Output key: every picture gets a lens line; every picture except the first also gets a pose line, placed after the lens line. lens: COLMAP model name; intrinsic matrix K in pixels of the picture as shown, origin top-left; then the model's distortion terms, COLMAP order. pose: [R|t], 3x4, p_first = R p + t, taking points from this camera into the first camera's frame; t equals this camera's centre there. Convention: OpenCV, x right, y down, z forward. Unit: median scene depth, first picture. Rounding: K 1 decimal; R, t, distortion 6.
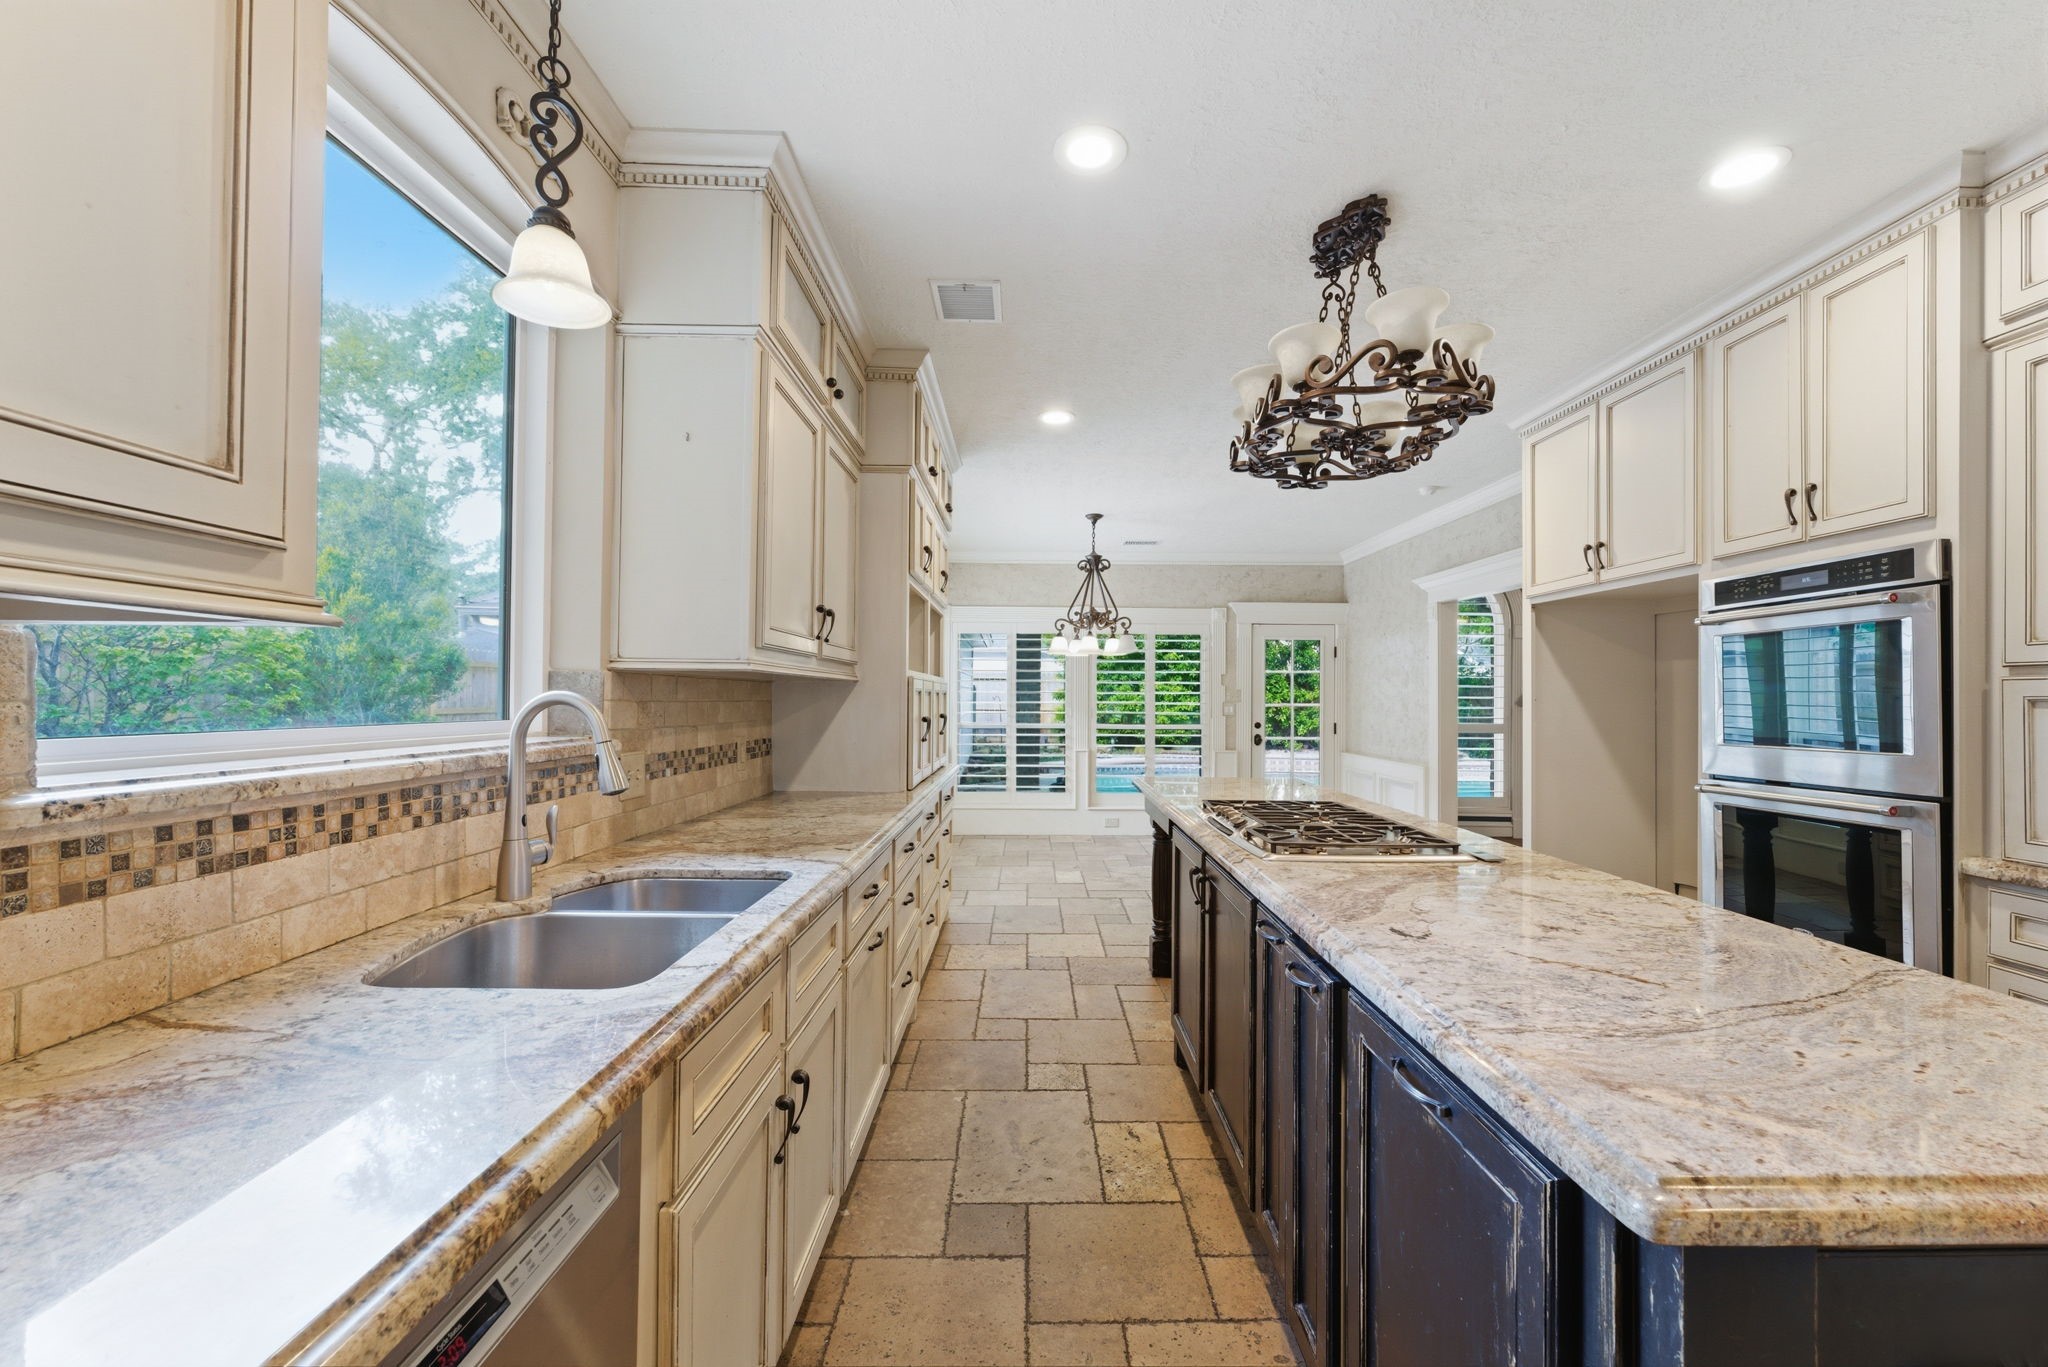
lens RADIAL K [[817.4, 0, 1038.2], [0, 817.4, 682.6], [0, 0, 1]] dist [-0.002710, 0.000261]
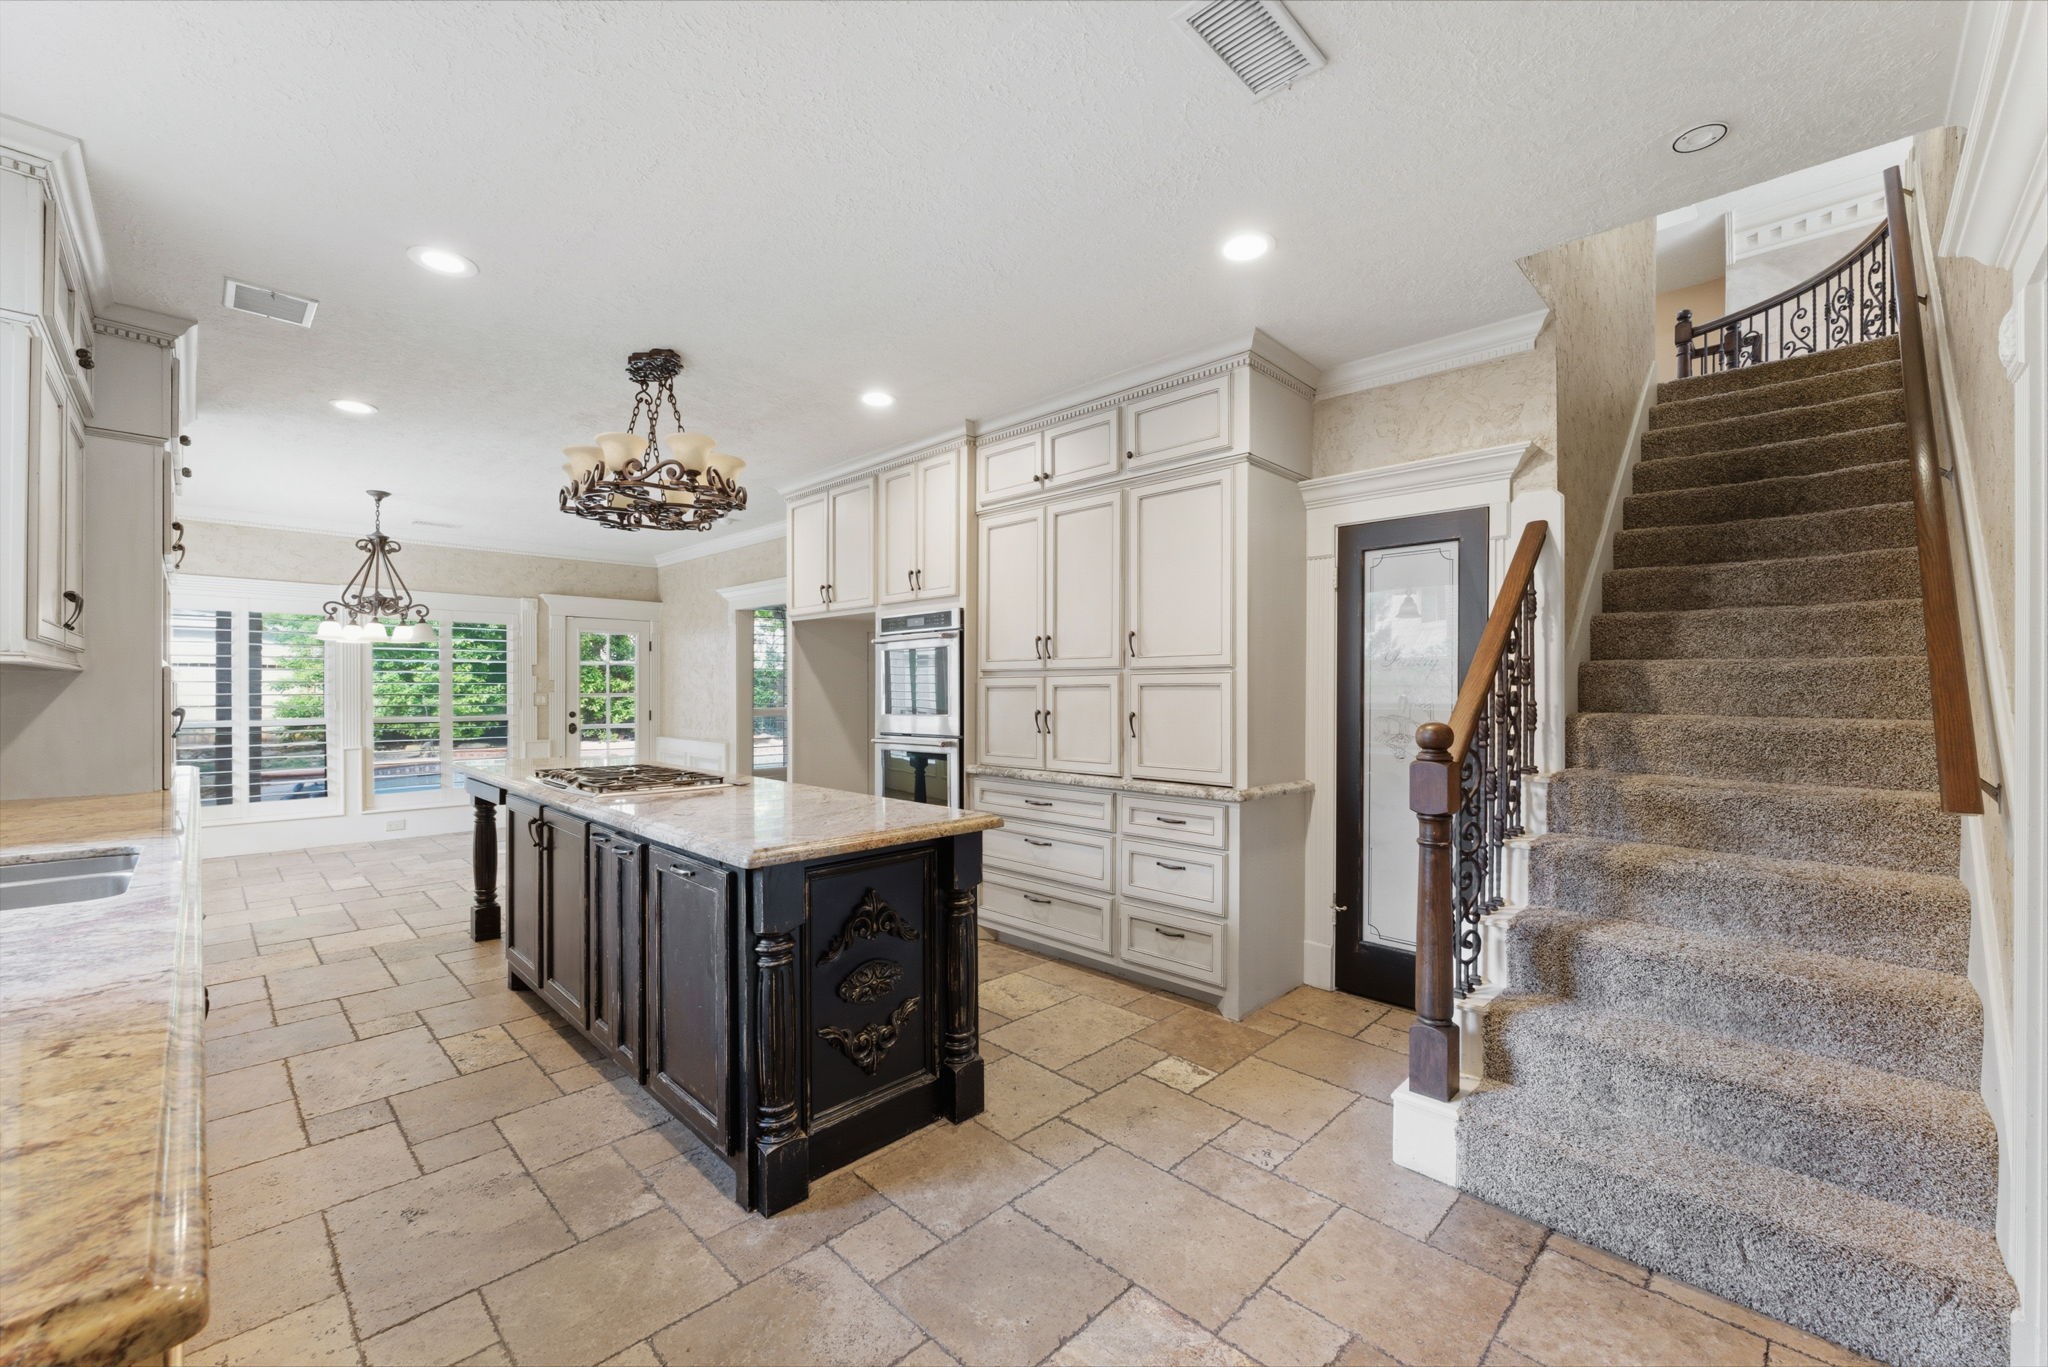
lens RADIAL K [[809.2, 0, 1036.4], [0, 809.2, 694.9], [0, 0, 1]] dist [-0.003420, 0.000839]
pose [[0.703050, -0.010772, 0.711059, -0.137825], [-0.009058, 0.999668, 0.024101, -0.008150], [-0.711083, -0.023385, 0.702719, -0.410714]]
